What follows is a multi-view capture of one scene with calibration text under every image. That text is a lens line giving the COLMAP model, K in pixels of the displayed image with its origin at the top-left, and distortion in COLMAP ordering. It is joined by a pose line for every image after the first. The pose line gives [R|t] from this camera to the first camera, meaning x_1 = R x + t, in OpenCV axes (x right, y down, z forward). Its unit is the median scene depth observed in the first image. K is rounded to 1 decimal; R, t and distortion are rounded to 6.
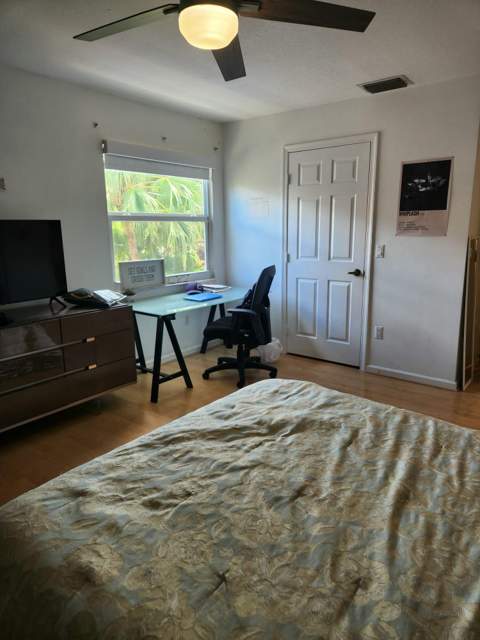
lens RADIAL K [[423.4, 0, 240.0], [0, 423.4, 320.0], [0, 0, 1]] dist [-0.004243, -0.005967]
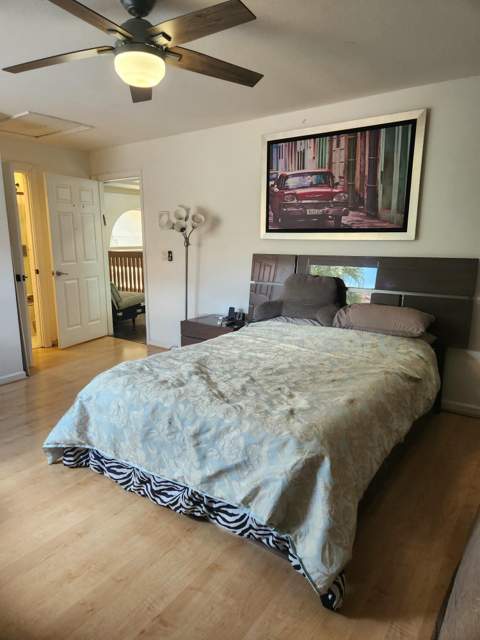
lens RADIAL K [[423.4, 0, 240.0], [0, 423.4, 320.0], [0, 0, 1]] dist [-0.004243, -0.005967]
pose [[-0.027356, -0.189203, 0.981557, -1.669978], [0.222132, 0.956223, 0.190511, -0.207837], [-0.974633, 0.223247, 0.015869, 1.018400]]
